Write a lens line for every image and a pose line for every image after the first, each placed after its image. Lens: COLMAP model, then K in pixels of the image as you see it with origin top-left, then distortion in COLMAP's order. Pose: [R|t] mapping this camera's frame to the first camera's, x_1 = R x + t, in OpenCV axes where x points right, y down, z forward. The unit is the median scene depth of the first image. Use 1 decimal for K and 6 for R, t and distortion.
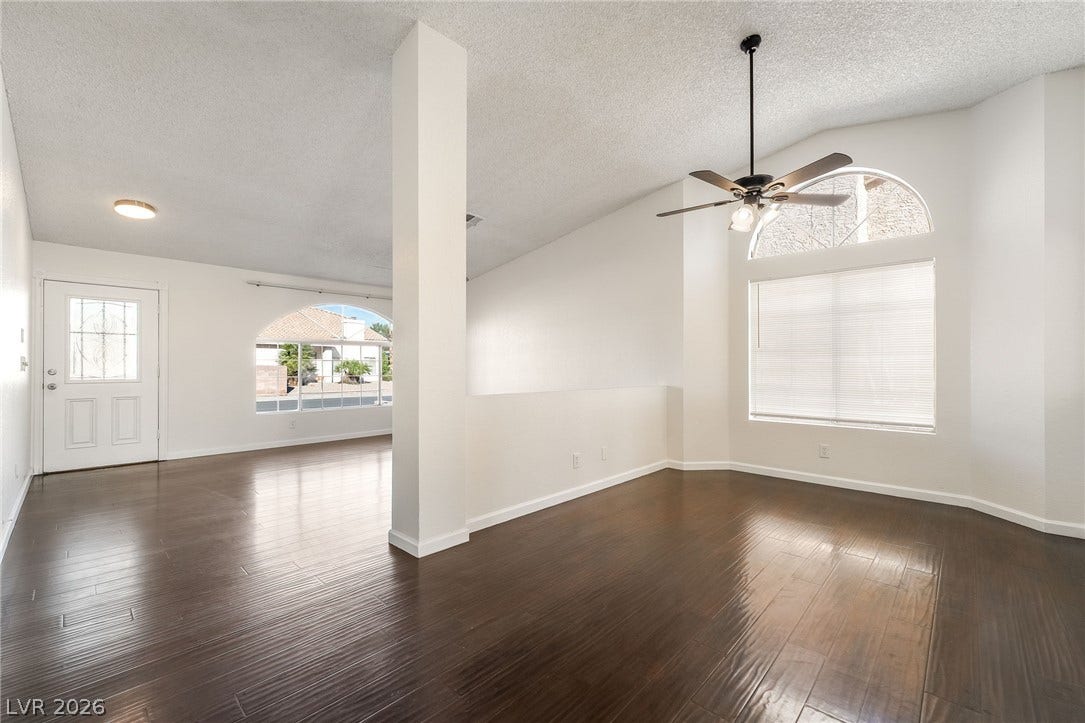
lens RADIAL K [[446.0, 0, 547.1], [0, 446.0, 366.8], [0, 0, 1]] dist [-0.001464, -0.000515]
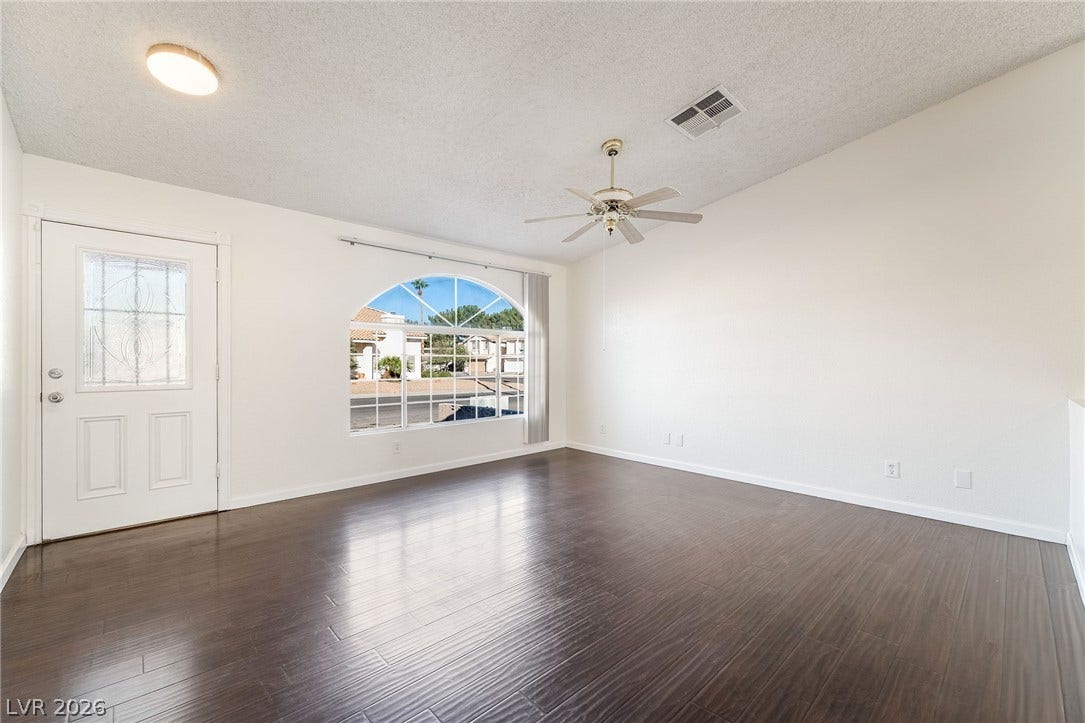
lens RADIAL K [[449.5, 0, 533.3], [0, 449.5, 369.5], [0, 0, 1]] dist [-0.004103, -0.000065]
pose [[0.996634, 0.004361, -0.081863, -0.379575], [-0.003390, 0.999922, 0.011995, -0.003258], [0.081909, -0.011677, 0.996571, 0.408271]]
